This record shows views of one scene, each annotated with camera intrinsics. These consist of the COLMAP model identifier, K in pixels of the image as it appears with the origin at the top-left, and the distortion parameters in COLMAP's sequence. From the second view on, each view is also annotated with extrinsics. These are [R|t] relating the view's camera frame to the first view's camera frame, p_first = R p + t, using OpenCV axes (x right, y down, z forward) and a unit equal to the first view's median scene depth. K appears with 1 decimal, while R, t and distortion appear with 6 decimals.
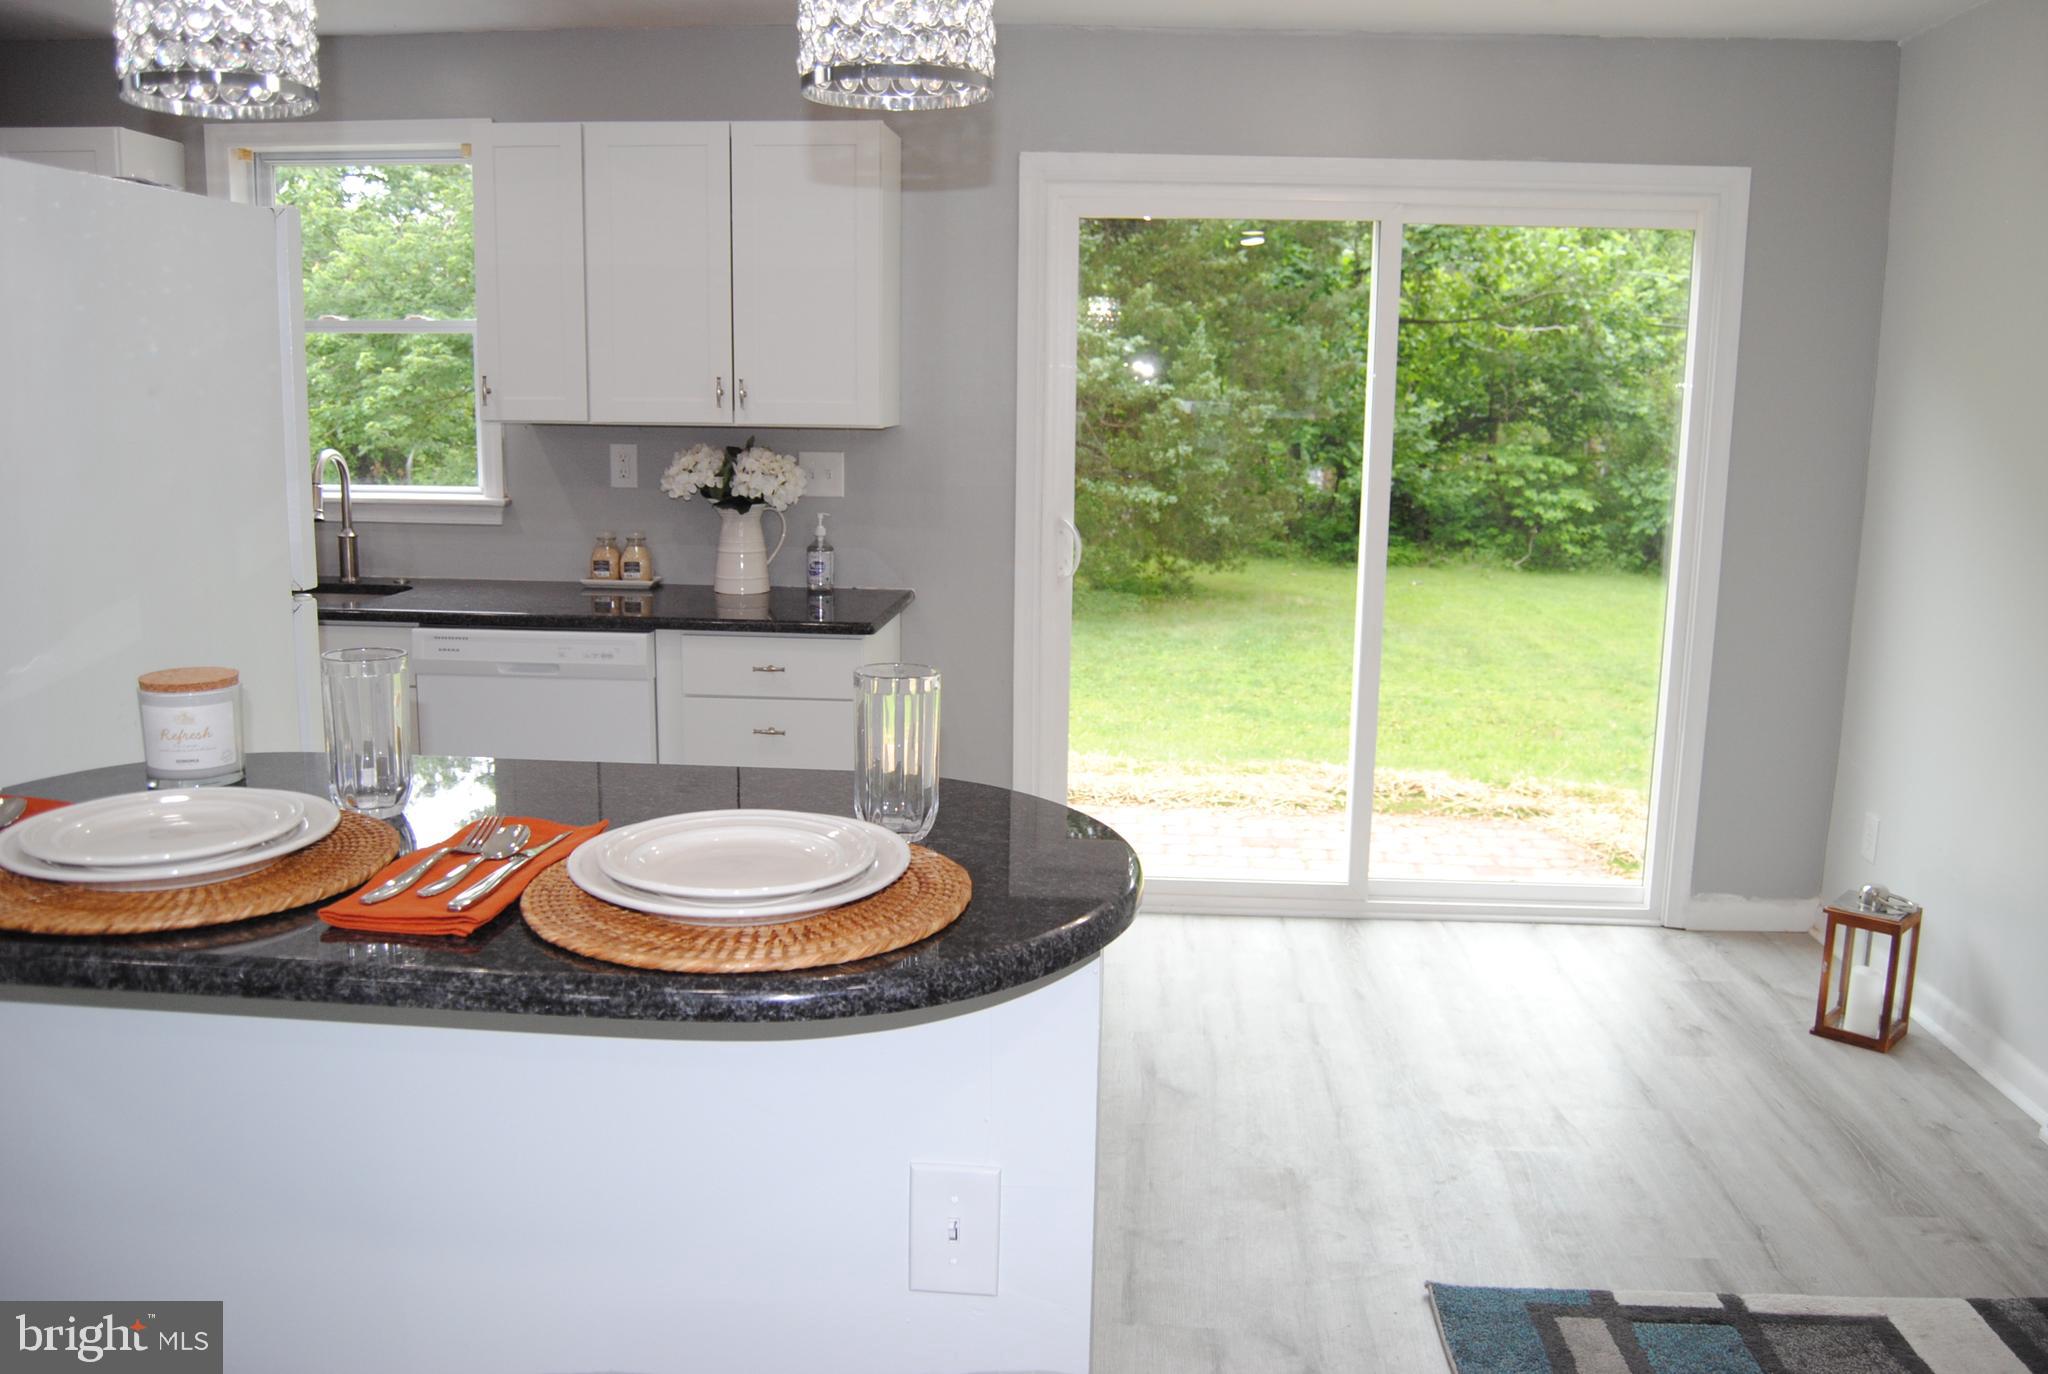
lens RADIAL K [[1615.8, 0, 1025.8], [0, 1615.8, 686.5], [0, 0, 1]] dist [-0.095307, 0.034398]
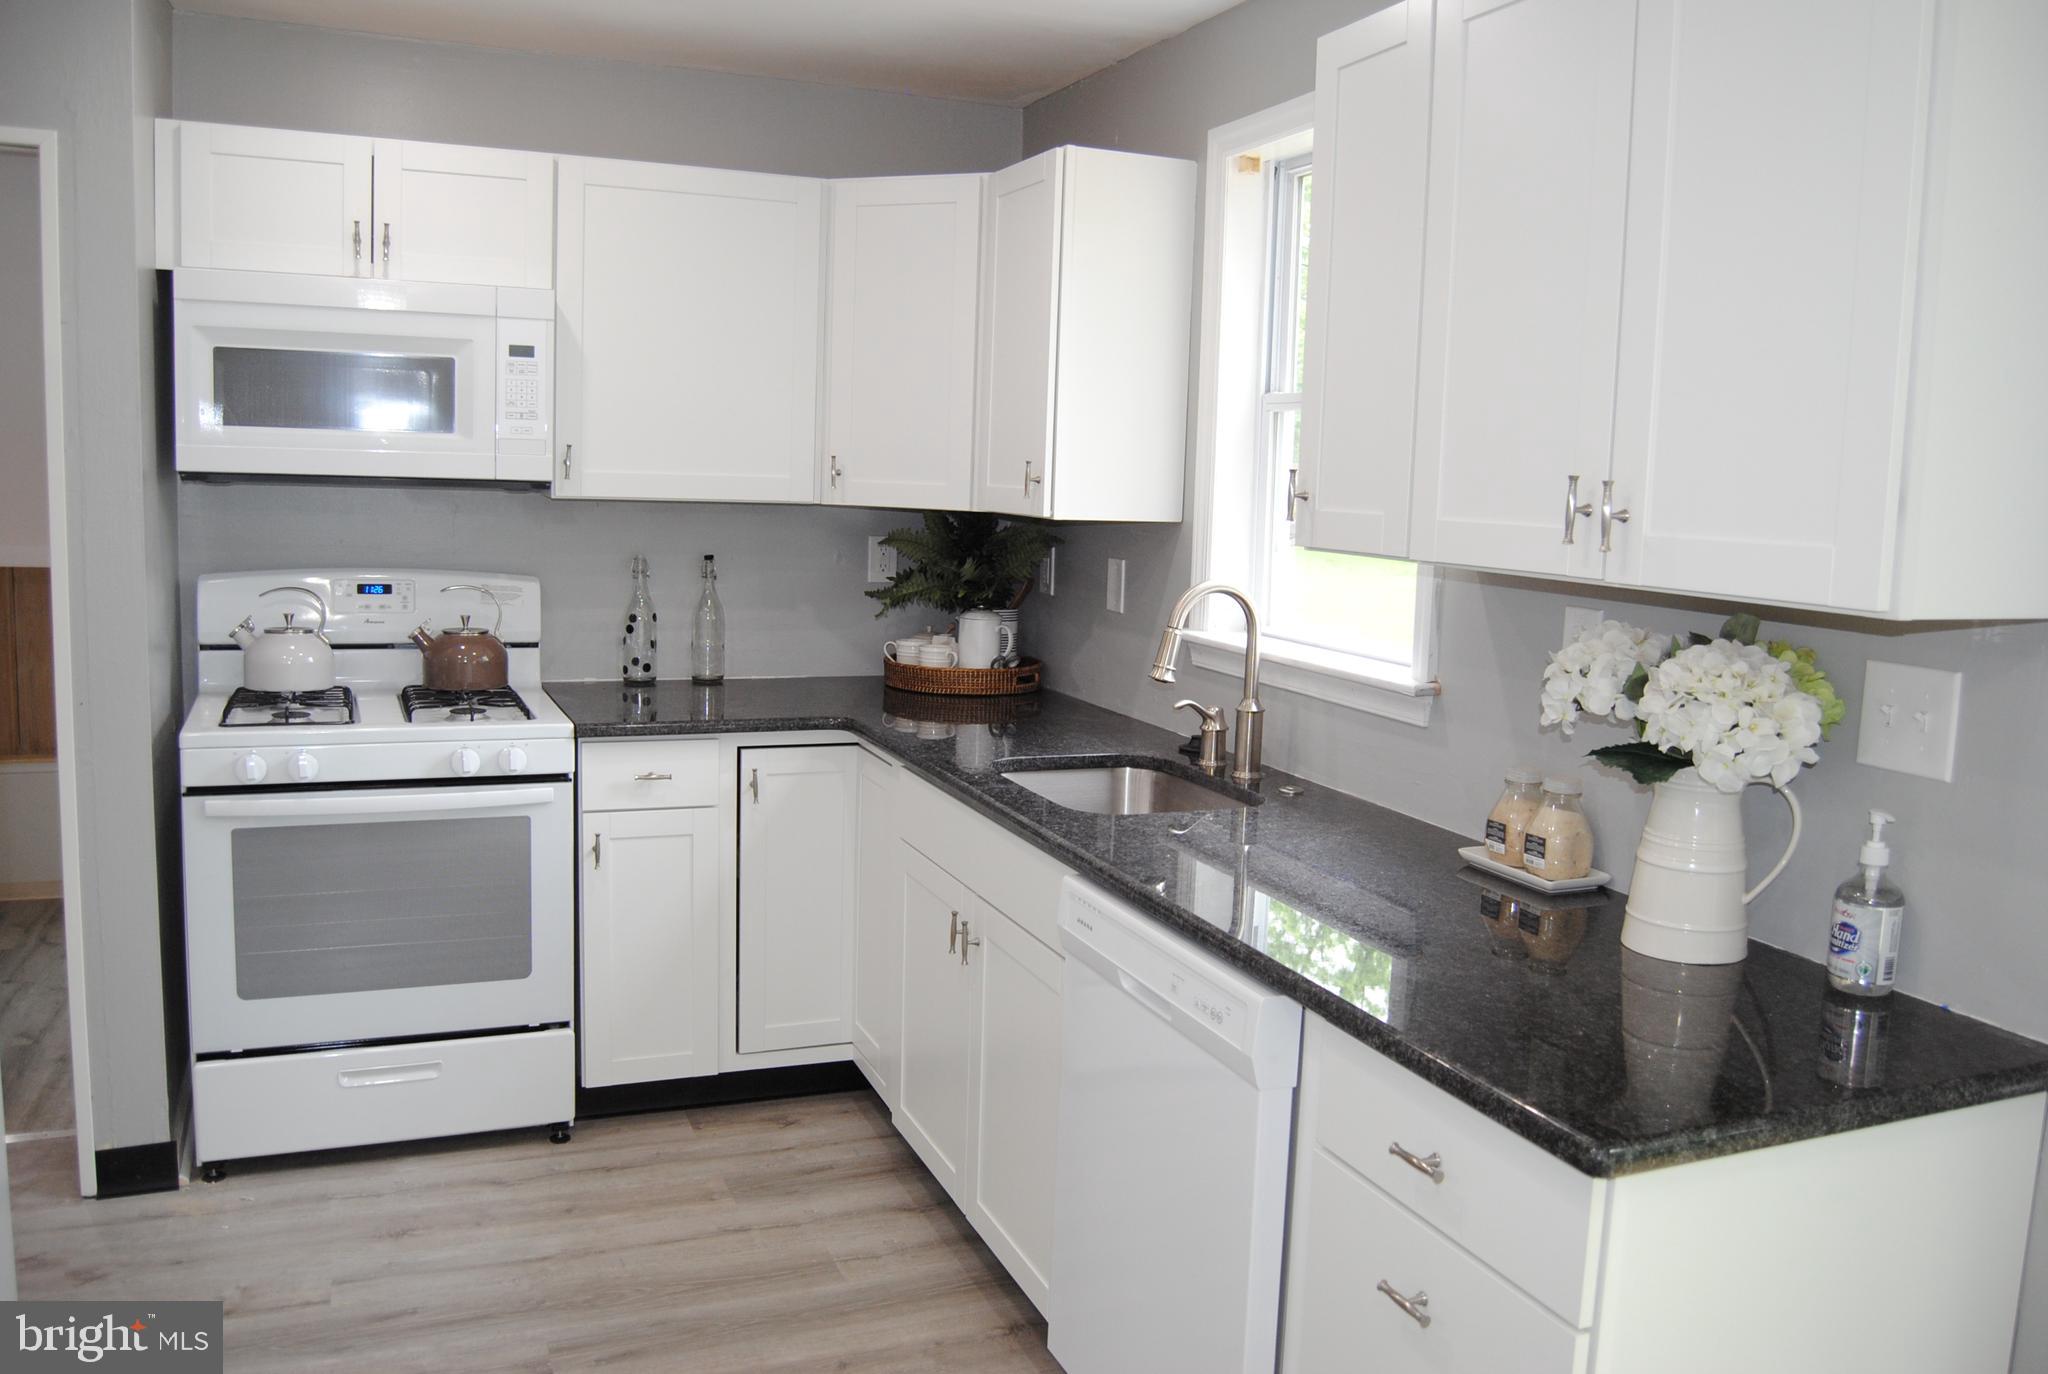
lens RADIAL K [[1615.8, 0, 1039.0], [0, 1615.8, 676.5], [0, 0, 1]] dist [-0.095307, 0.034398]
pose [[0.449123, 0.110924, -0.886558, 0.131296], [-0.191578, 0.981141, 0.025706, -0.110321], [0.872689, 0.158300, 0.461903, 0.615445]]
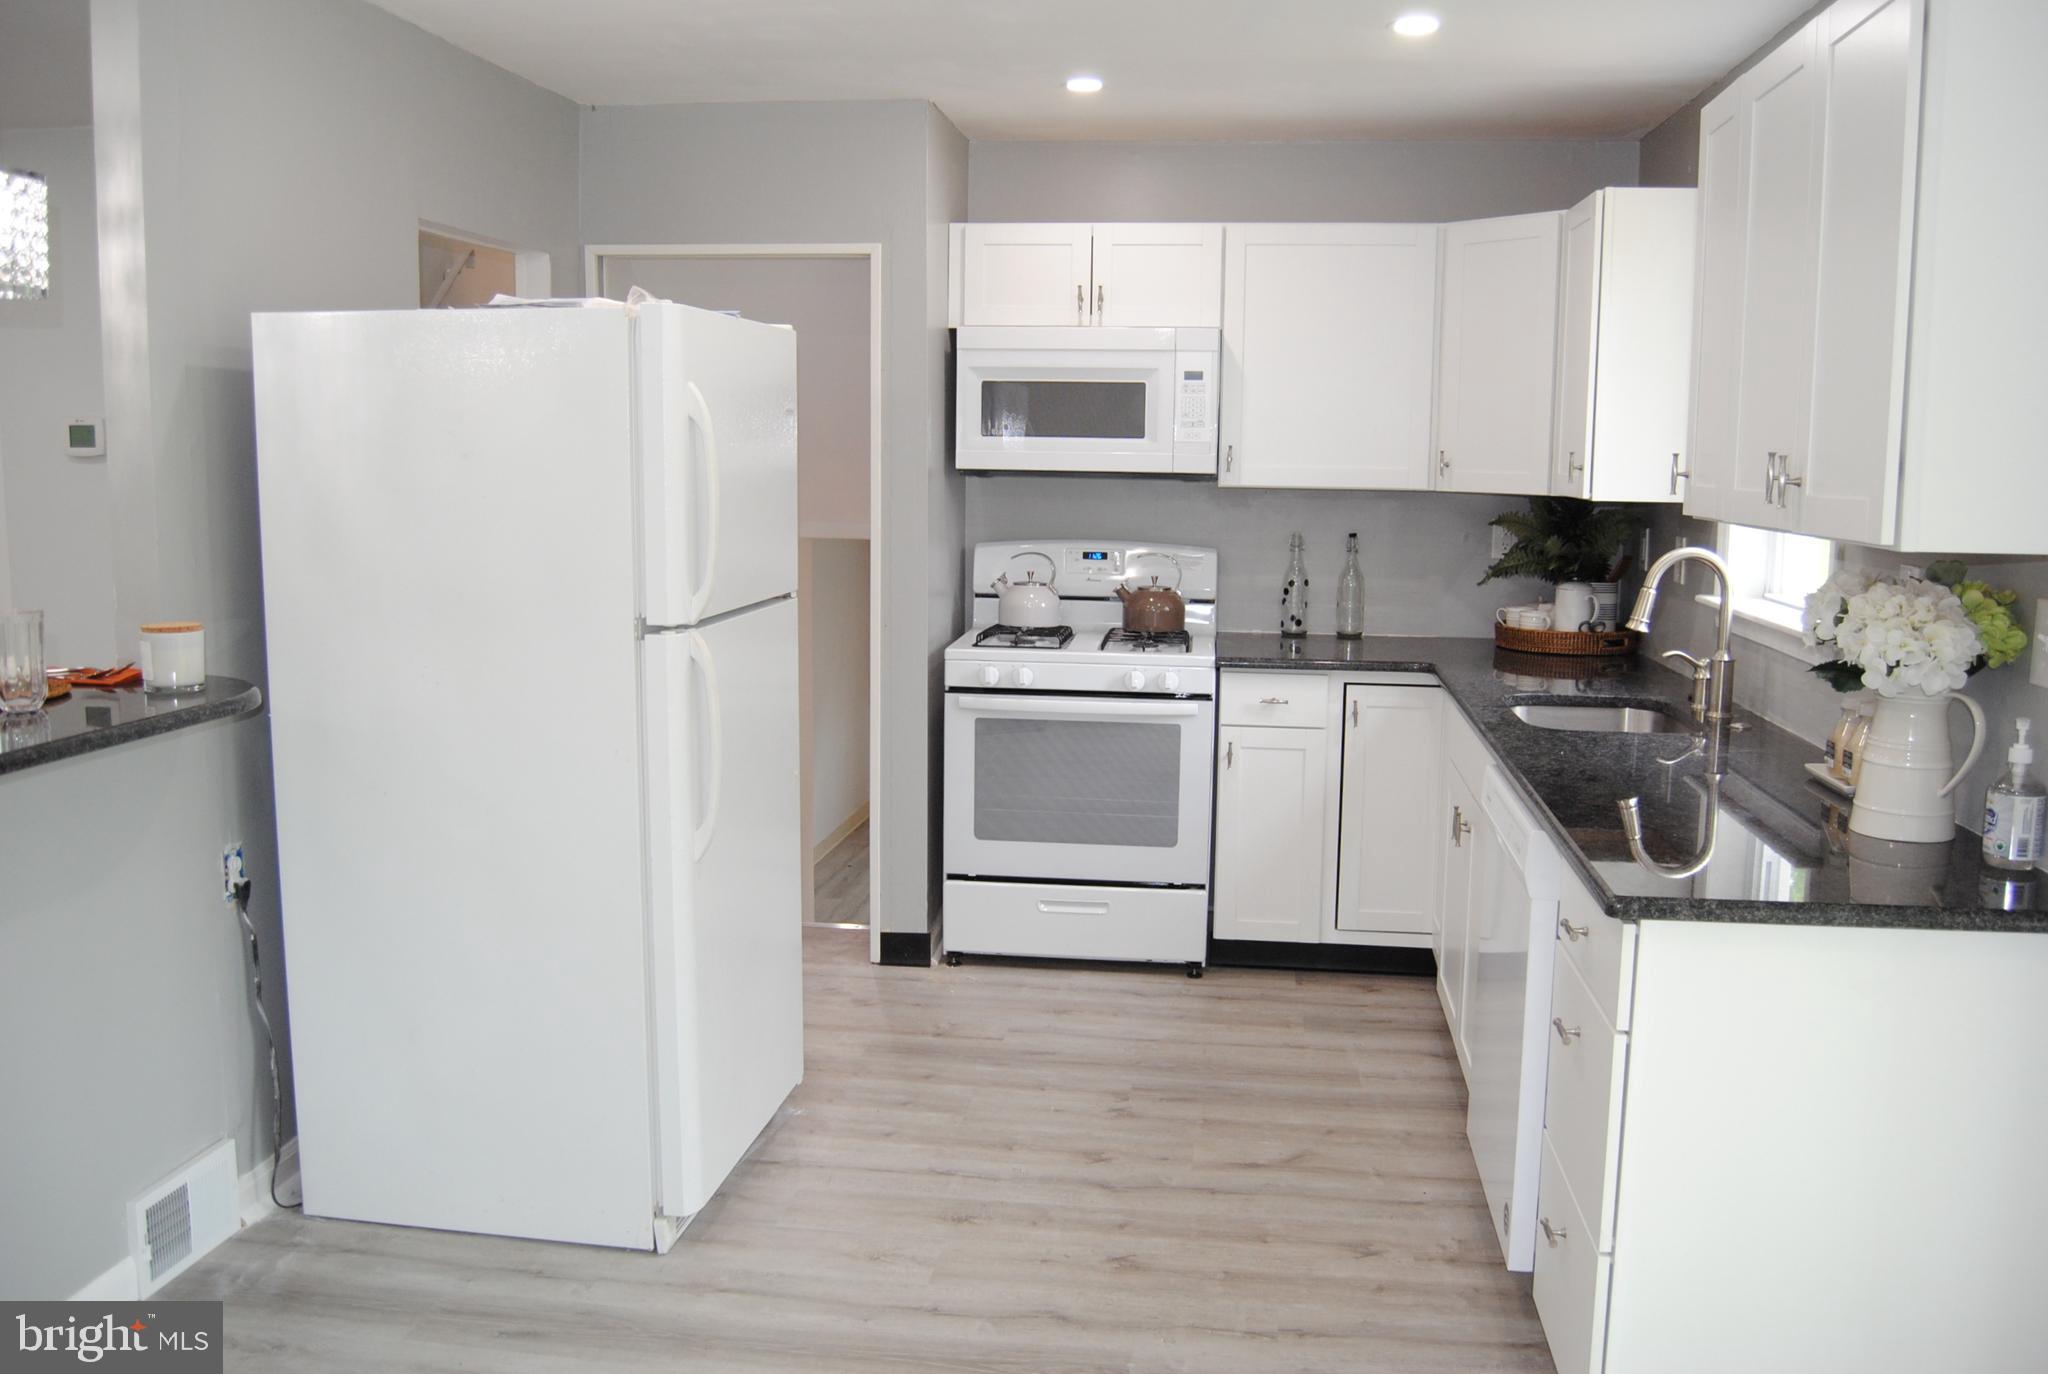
lens RADIAL K [[1615.8, 0, 1006.0], [0, 1615.8, 675.8], [0, 0, 1]] dist [-0.095307, 0.034398]
pose [[-0.072099, 0.119185, -0.990251, 0.374476], [-0.195161, 0.971957, 0.131193, -0.122141], [0.978118, 0.202717, -0.046817, 0.699798]]
